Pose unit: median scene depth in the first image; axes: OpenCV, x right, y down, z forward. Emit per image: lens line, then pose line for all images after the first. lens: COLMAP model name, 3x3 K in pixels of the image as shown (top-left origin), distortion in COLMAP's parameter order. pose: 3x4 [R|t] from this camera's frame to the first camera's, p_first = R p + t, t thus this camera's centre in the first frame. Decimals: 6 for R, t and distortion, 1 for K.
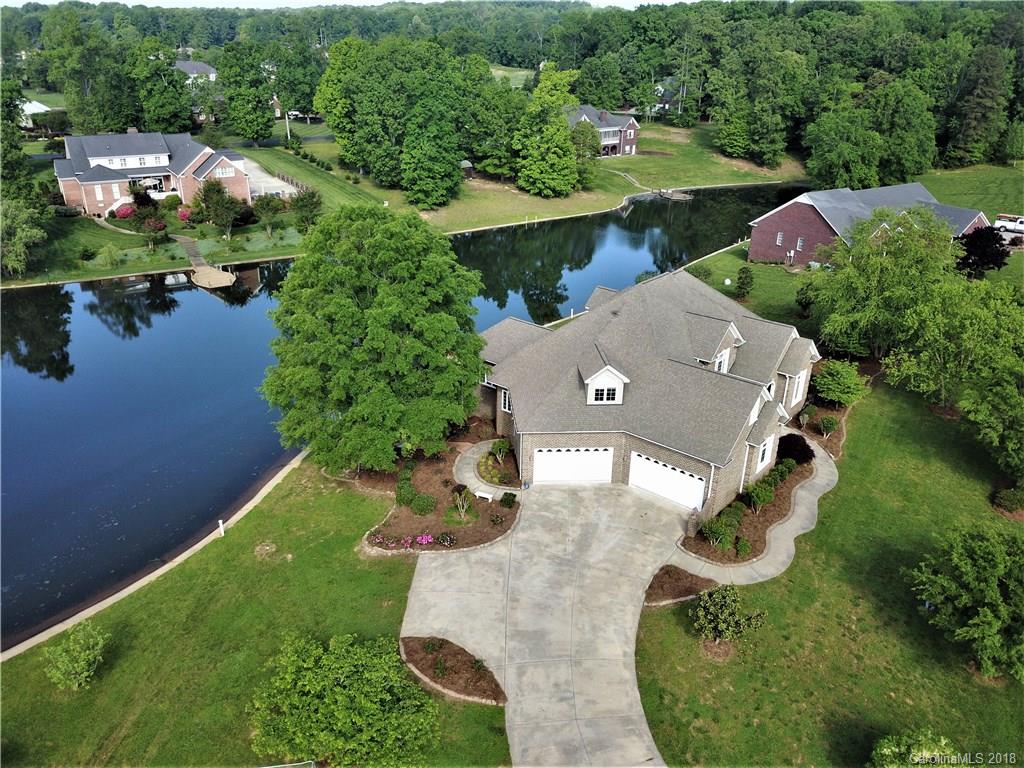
lens RADIAL K [[775.6, 0, 511.0], [0, 775.6, 384.8], [0, 0, 1]] dist [-0.002379, -0.007341]
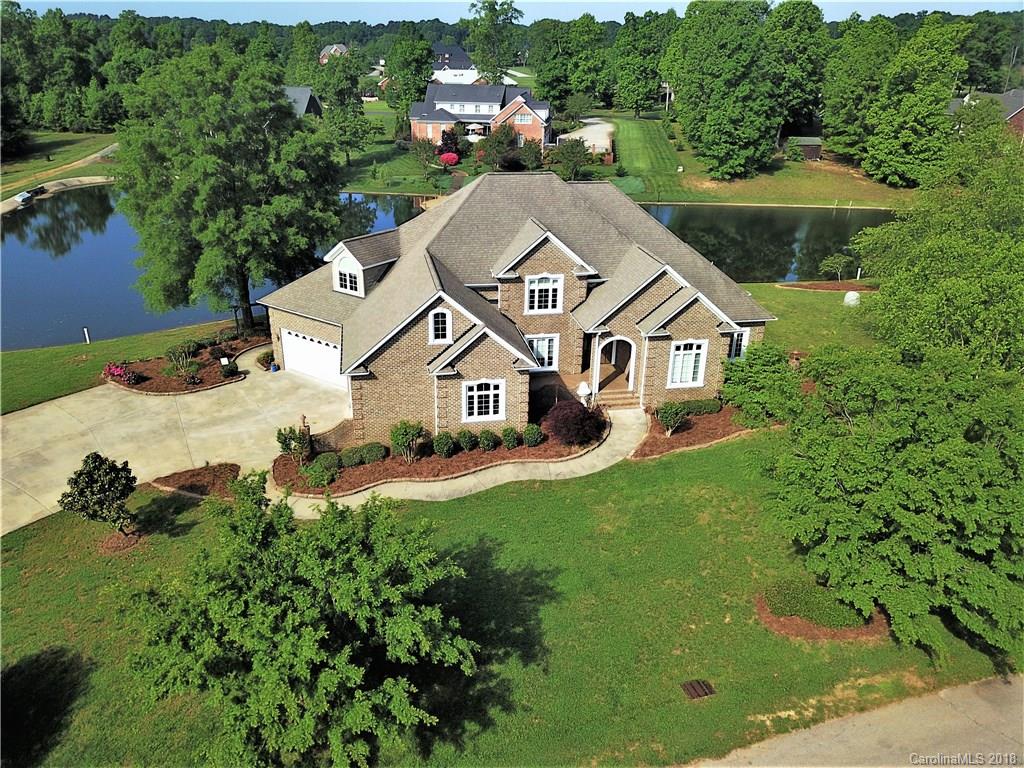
lens RADIAL K [[775.6, 0, 510.5], [0, 775.6, 385.3], [0, 0, 1]] dist [-0.002379, -0.007341]
pose [[0.767652, 0.248024, -0.590927, 0.288096], [-0.262210, 0.962917, 0.063530, 0.007990], [0.584771, 0.106178, 0.804220, 0.168515]]
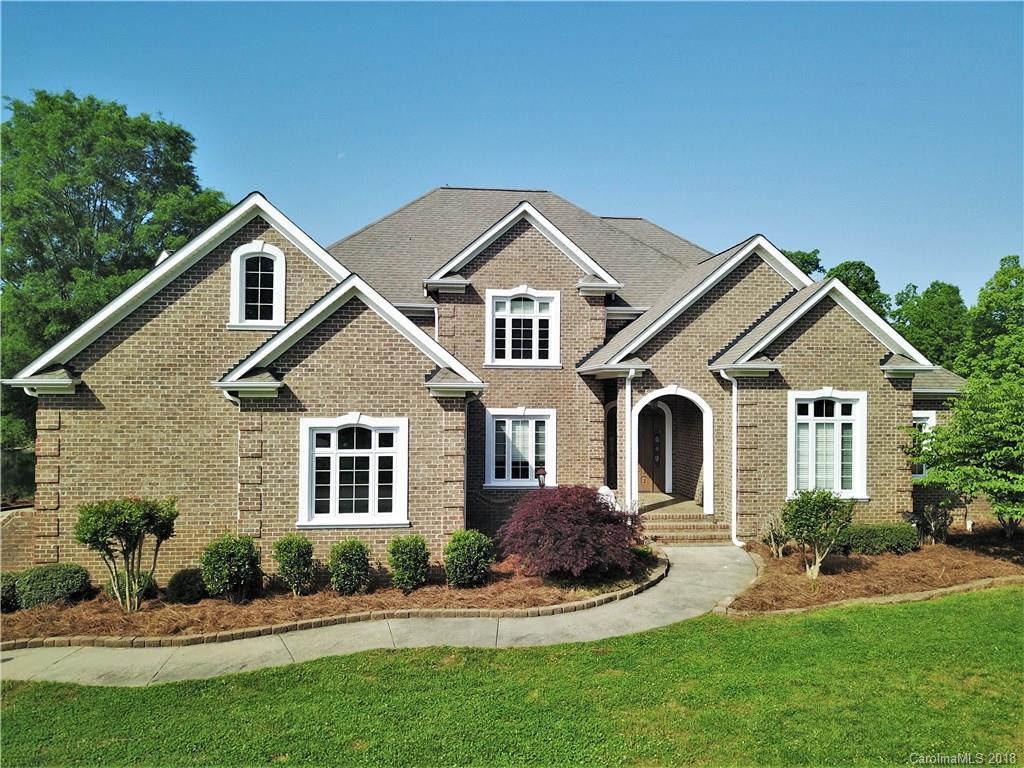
lens RADIAL K [[775.6, 0, 515.2], [0, 775.6, 384.2], [0, 0, 1]] dist [-0.002379, -0.007341]
pose [[0.722531, -0.035658, -0.690418, 0.218220], [-0.271282, 0.903946, -0.330586, 0.051953], [0.635889, 0.426157, 0.643456, 0.317113]]
